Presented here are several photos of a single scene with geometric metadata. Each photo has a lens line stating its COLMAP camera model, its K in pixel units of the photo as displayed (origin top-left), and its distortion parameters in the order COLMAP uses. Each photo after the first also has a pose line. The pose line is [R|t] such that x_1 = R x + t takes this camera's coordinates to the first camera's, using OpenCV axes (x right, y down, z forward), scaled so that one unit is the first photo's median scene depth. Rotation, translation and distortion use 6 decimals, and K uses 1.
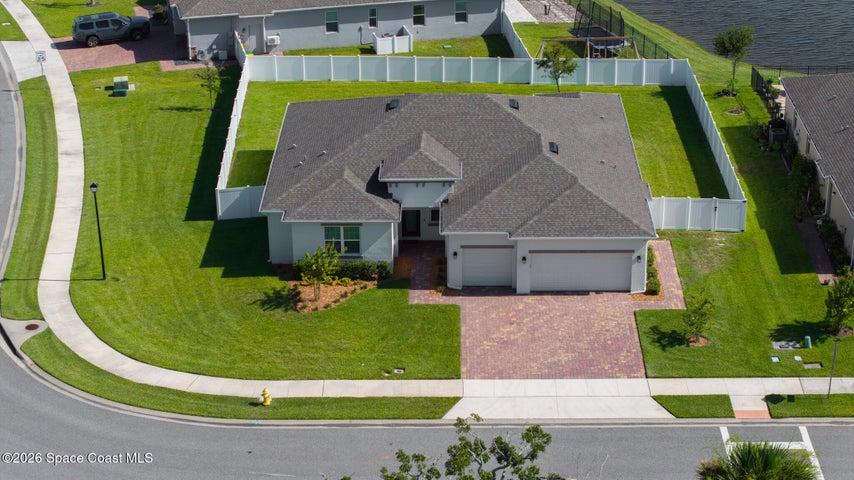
lens RADIAL K [[1708.1, 0, 445.8], [0, 1708.1, 240.4], [0, 0, 1]] dist [-0.098652, 0.196249]
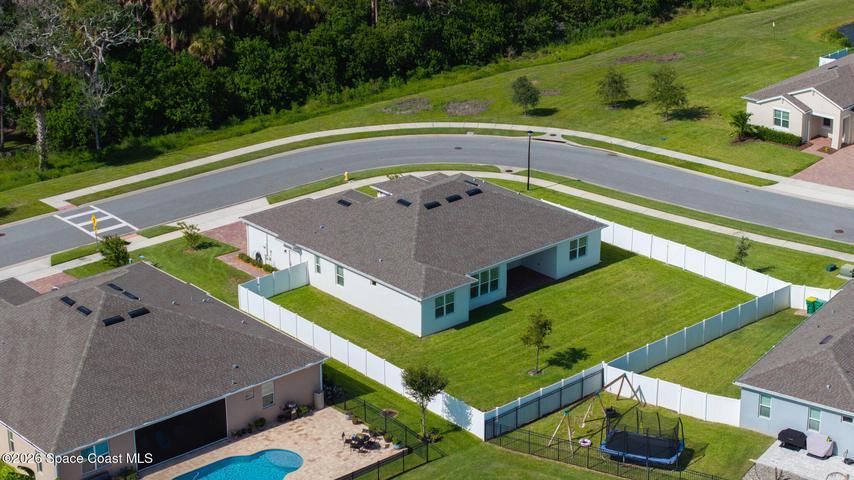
lens RADIAL K [[1708.1, 0, 445.8], [0, 1708.1, 240.4], [0, 0, 1]] dist [-0.098652, 0.196249]
pose [[-0.741609, 0.247879, -0.623356, 0.912540], [-0.269613, 0.740739, 0.615316, -0.948021], [0.614268, 0.624389, -0.482507, 1.796024]]
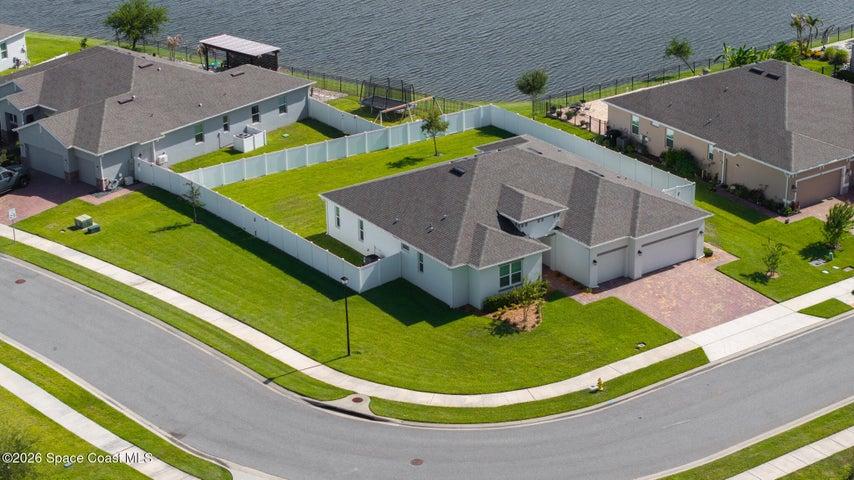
lens RADIAL K [[1708.1, 0, 445.8], [0, 1708.1, 240.4], [0, 0, 1]] dist [-0.098652, 0.196249]
pose [[0.812630, -0.229376, 0.535742, -0.782690], [0.246326, 0.968322, 0.040949, -0.089534], [-0.528163, 0.098691, 0.843388, -0.069217]]
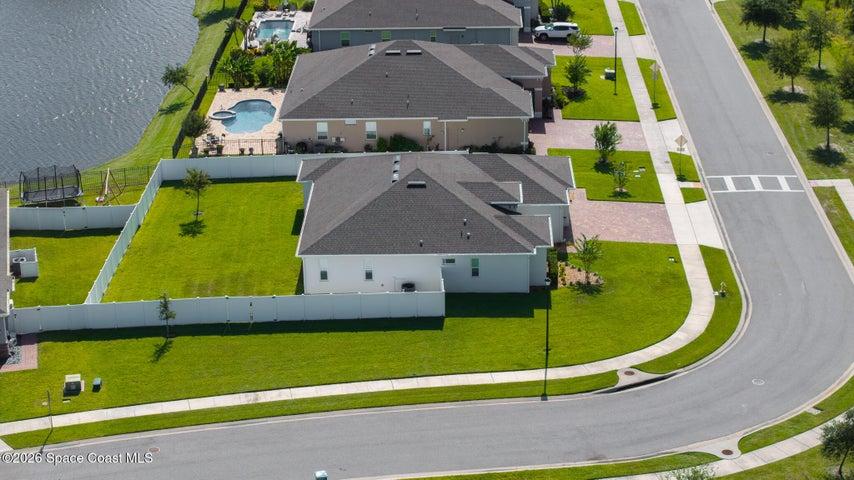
lens RADIAL K [[1727.8, 0, 500.3], [0, 1727.8, 240.0], [0, 0, 1]] dist [0.009542, 0.044691]
pose [[-0.021937, -0.371945, 0.927996, -1.363322], [0.413397, 0.841774, 0.347159, -0.509064], [-0.910287, 0.391246, 0.135294, 0.832439]]
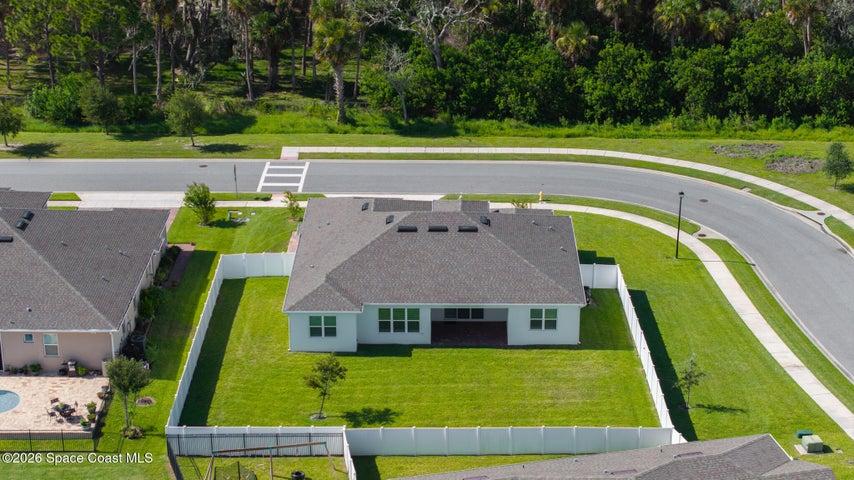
lens RADIAL K [[1708.1, 0, 445.8], [0, 1708.1, 240.4], [0, 0, 1]] dist [-0.098652, 0.196249]
pose [[-0.999995, 0.003173, 0.000100, -0.001558], [0.002278, 0.695182, 0.718830, -1.053387], [0.002212, 0.718826, -0.695186, 2.026699]]
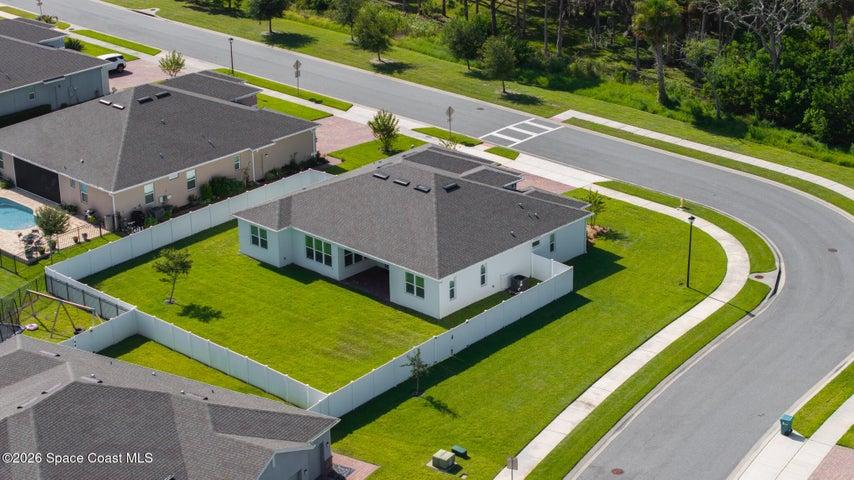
lens RADIAL K [[1708.1, 0, 445.8], [0, 1708.1, 240.4], [0, 0, 1]] dist [-0.098652, 0.196249]
pose [[-0.732008, -0.244665, 0.635849, -0.931725], [0.294629, 0.727828, 0.619242, -0.922569], [-0.614295, 0.640629, -0.460690, 1.744535]]
